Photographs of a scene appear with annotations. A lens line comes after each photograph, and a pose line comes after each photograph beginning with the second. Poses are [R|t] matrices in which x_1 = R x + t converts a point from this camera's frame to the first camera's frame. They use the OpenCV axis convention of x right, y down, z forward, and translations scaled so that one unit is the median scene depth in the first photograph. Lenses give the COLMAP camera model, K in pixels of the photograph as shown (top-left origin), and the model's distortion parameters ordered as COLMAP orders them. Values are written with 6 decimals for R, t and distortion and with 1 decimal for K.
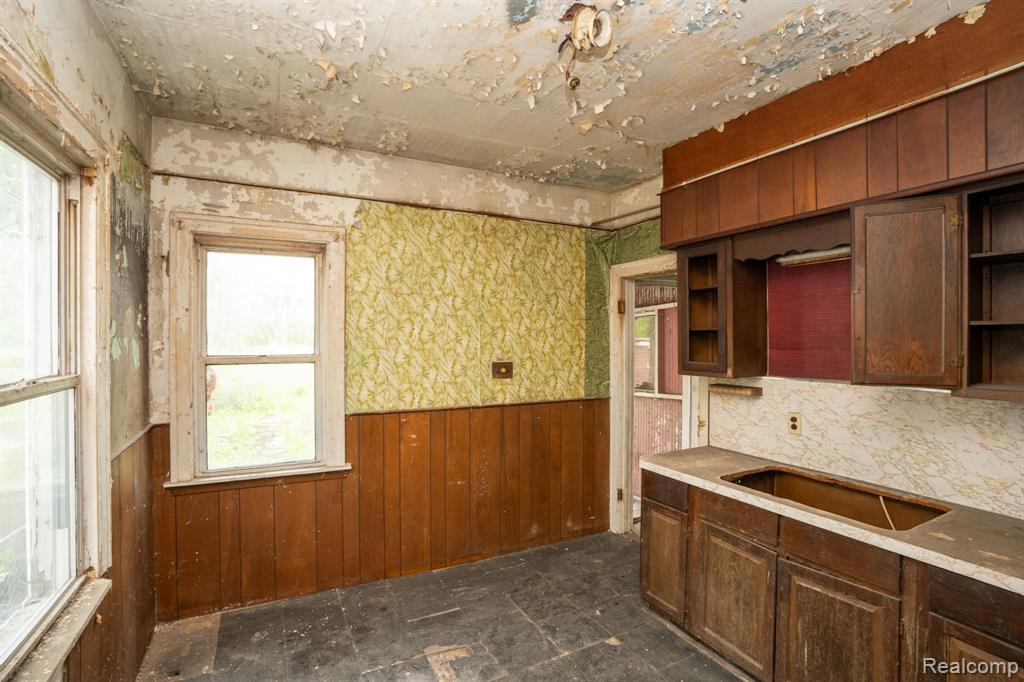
lens RADIAL K [[491.5, 0, 515.2], [0, 491.5, 341.5], [0, 0, 1]] dist [-0.066915, 0.038915]
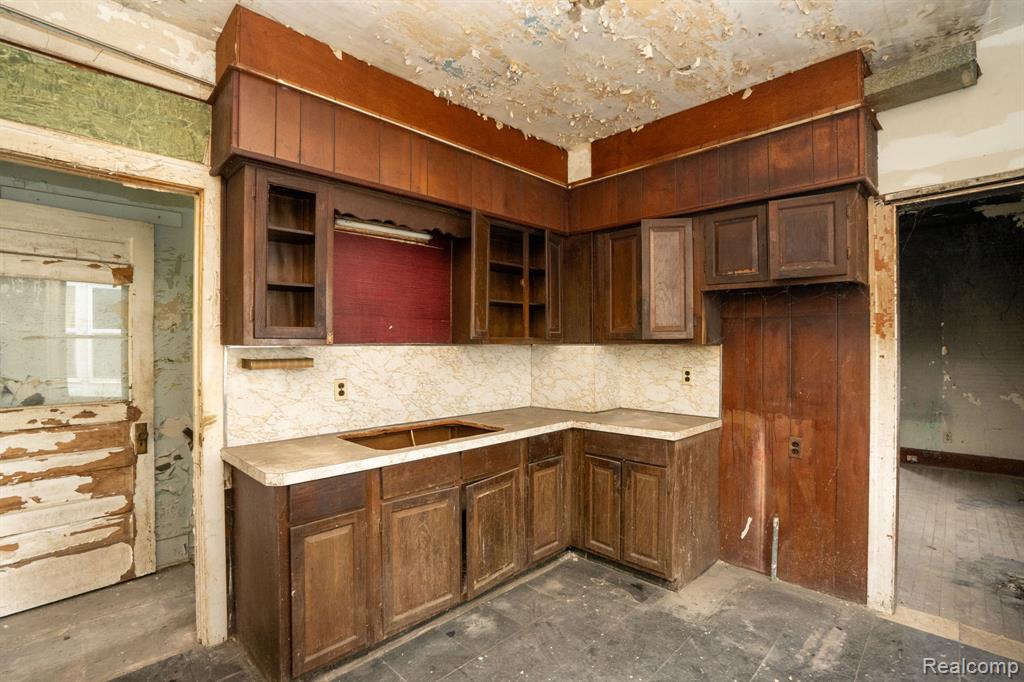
lens RADIAL K [[491.5, 0, 515.2], [0, 491.5, 341.5], [0, 0, 1]] dist [-0.066915, 0.038915]
pose [[-0.313567, 0.000173, 0.949566, -0.524661], [0.005151, 0.999986, 0.001519, 0.076728], [-0.949552, 0.005367, -0.313563, 1.050574]]
